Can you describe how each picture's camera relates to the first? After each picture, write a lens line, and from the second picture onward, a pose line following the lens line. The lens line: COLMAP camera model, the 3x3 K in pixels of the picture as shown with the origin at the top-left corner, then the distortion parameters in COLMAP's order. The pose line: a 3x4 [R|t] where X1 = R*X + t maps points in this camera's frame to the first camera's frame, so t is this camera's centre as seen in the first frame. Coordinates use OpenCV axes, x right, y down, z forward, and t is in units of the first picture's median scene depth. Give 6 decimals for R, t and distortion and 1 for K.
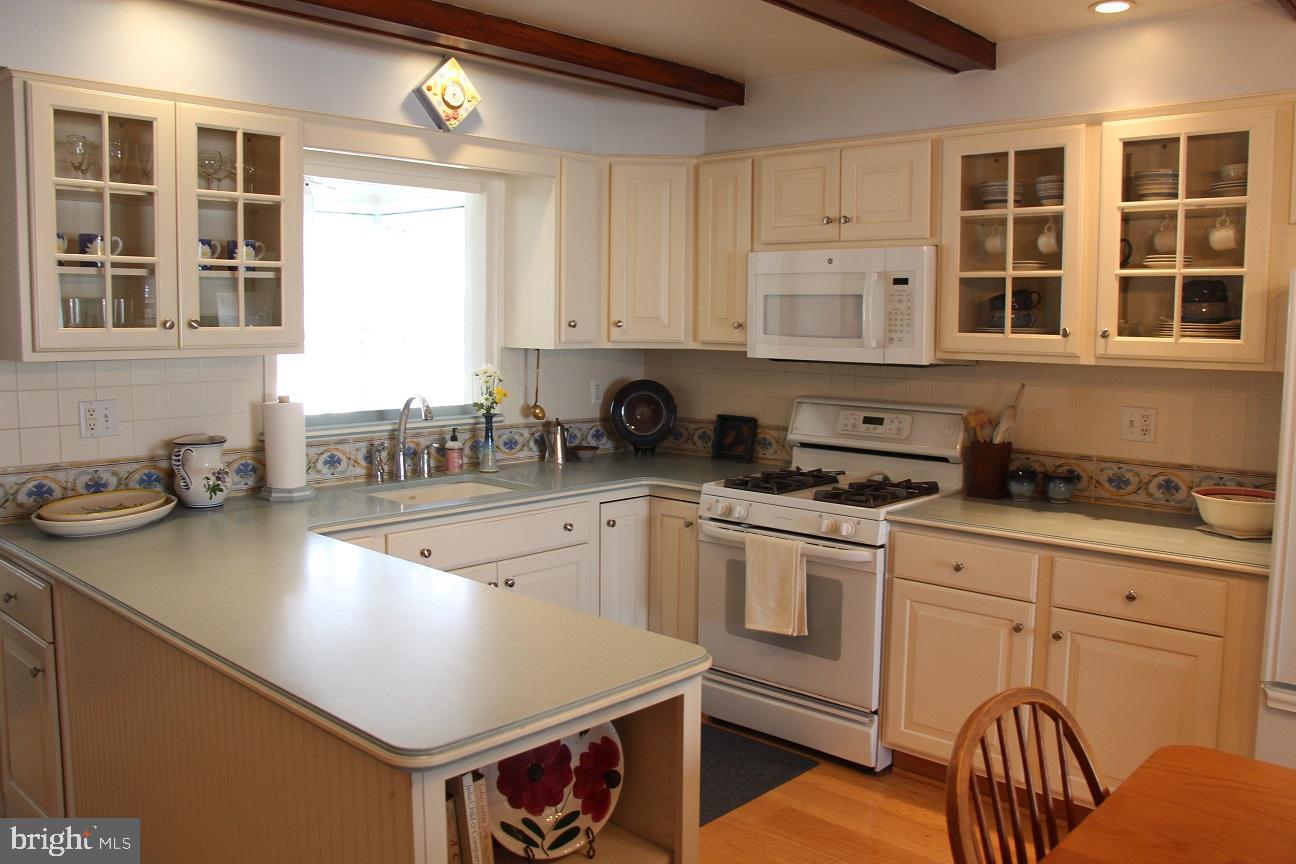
lens RADIAL K [[1054.0, 0, 649.3], [0, 1054.0, 414.3], [0, 0, 1]] dist [-0.188448, 0.147643]
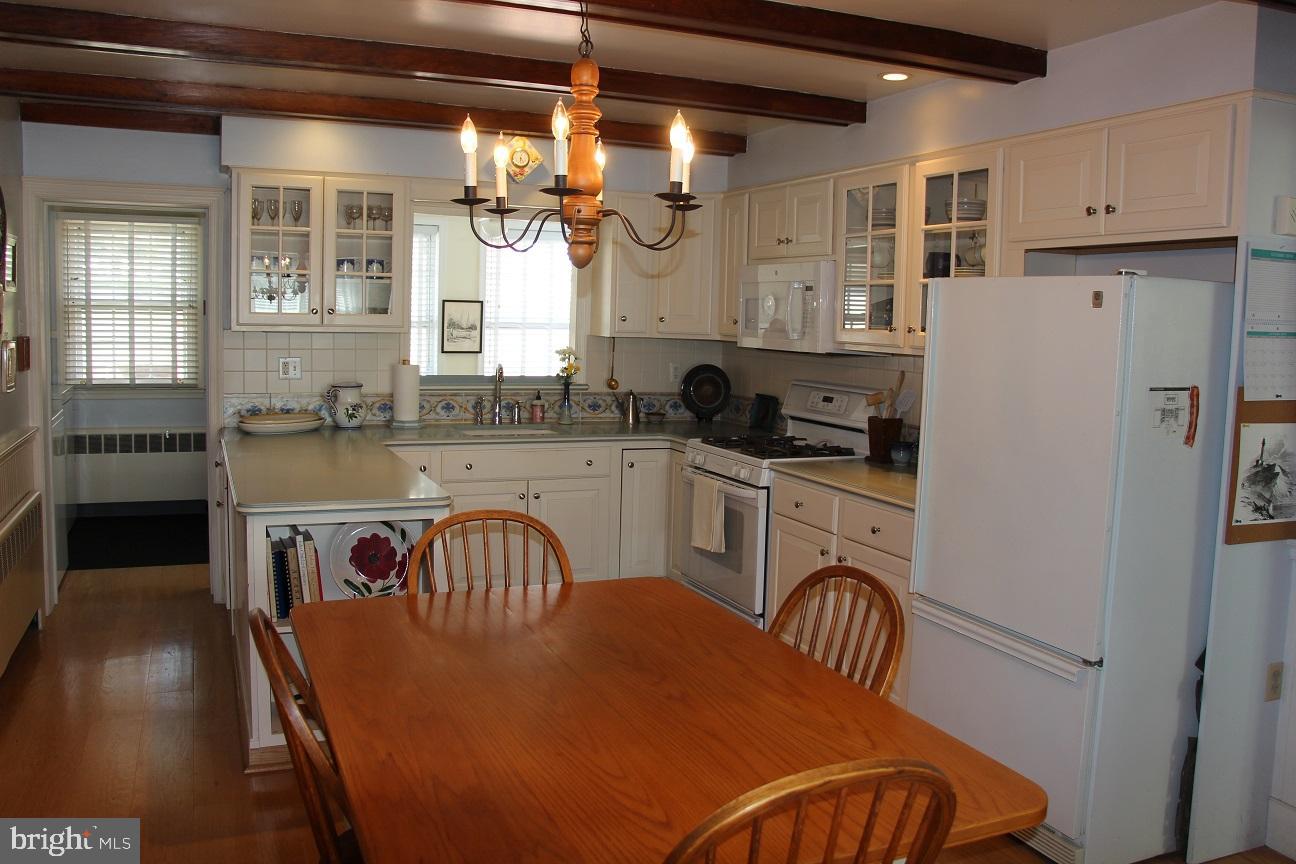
lens RADIAL K [[1054.0, 0, 649.3], [0, 1054.0, 414.3], [0, 0, 1]] dist [-0.188448, 0.147643]
pose [[0.917153, 0.054094, -0.394847, 0.581939], [-0.055859, 0.998414, 0.007032, 0.030563], [0.394602, 0.015607, 0.918720, -0.272916]]
